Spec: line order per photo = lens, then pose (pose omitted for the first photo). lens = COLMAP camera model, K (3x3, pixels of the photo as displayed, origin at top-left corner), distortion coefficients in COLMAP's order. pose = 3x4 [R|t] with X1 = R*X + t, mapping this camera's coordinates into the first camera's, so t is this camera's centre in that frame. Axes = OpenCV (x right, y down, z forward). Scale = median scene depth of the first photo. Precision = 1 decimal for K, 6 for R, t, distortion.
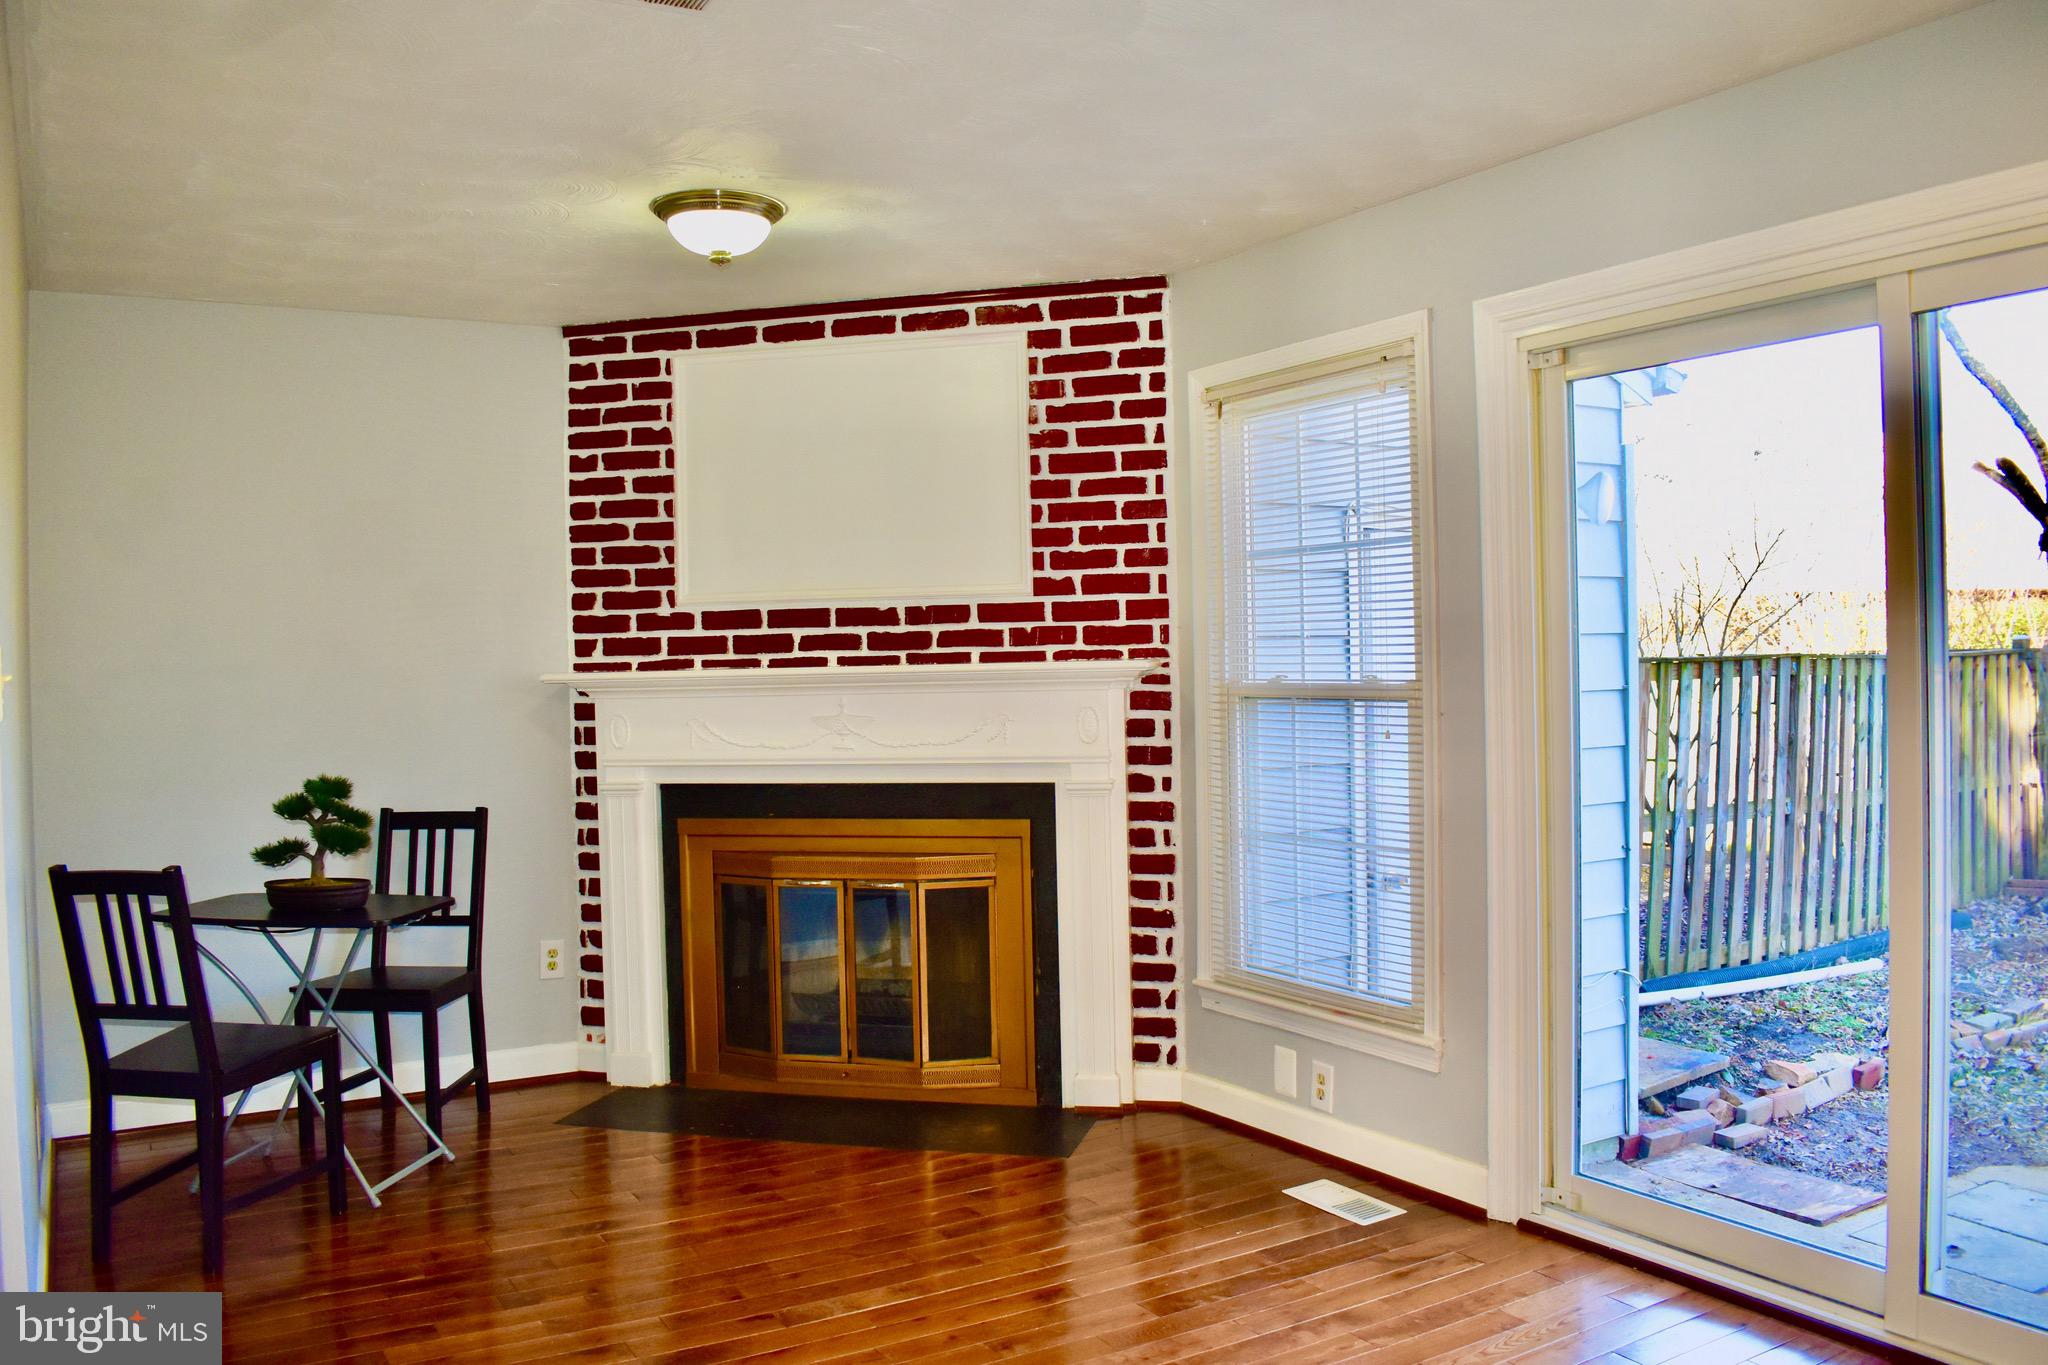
lens RADIAL K [[1611.3, 0, 1033.7], [0, 1611.3, 685.8], [0, 0, 1]] dist [-0.071850, -0.010580]
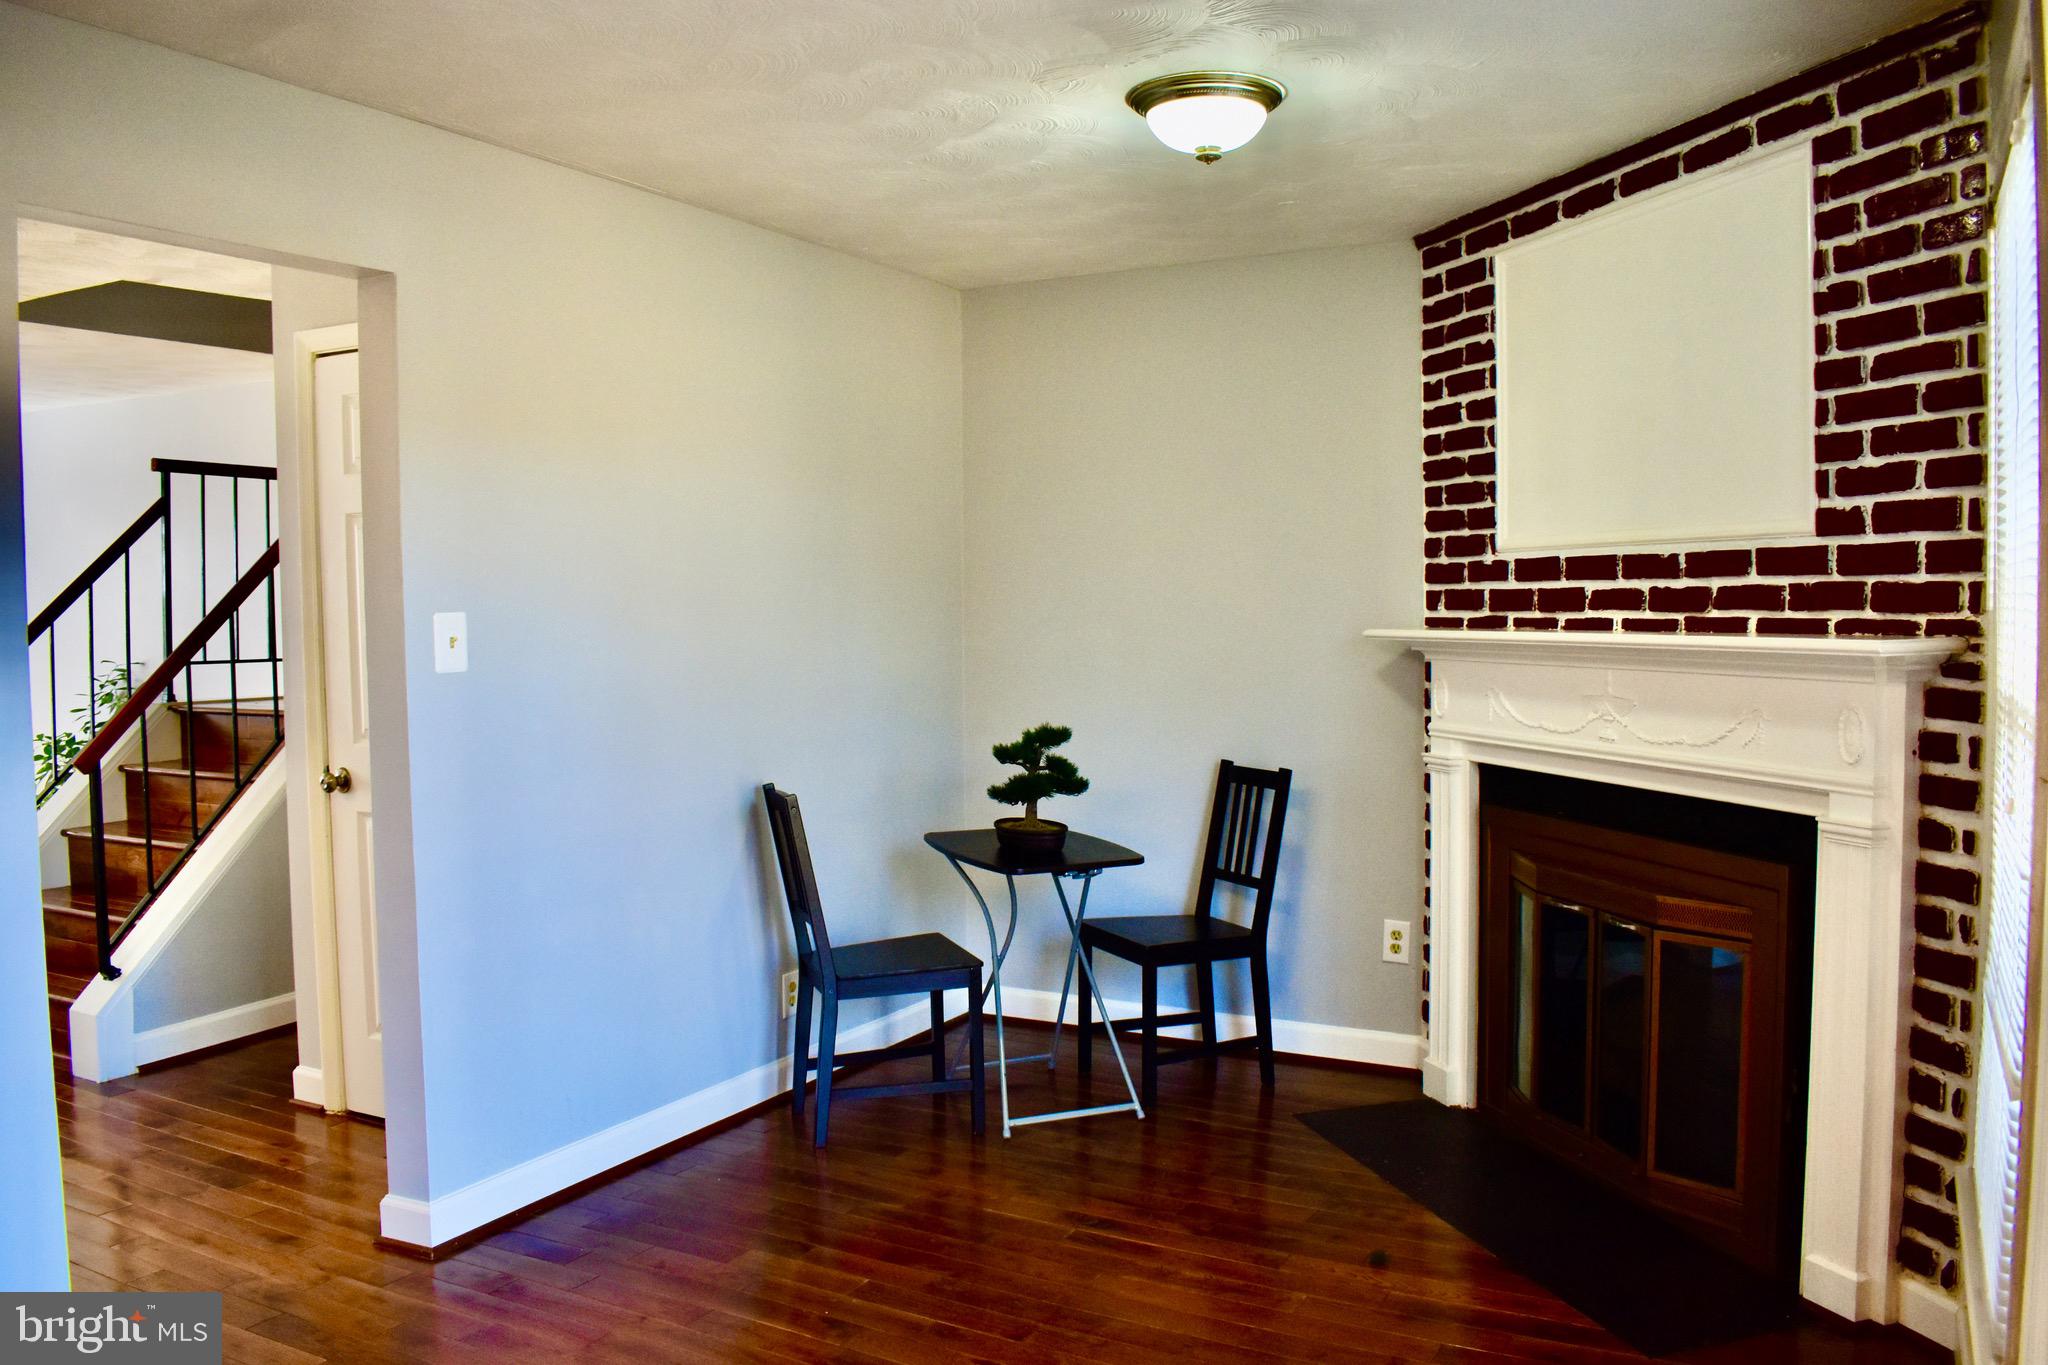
lens RADIAL K [[1611.3, 0, 1026.8], [0, 1611.3, 703.5], [0, 0, 1]] dist [-0.071850, -0.010580]
pose [[0.519879, 0.067247, -0.851589, 0.386825], [-0.014533, 0.997449, 0.069893, -0.027268], [0.854116, -0.023960, 0.519530, 0.370468]]
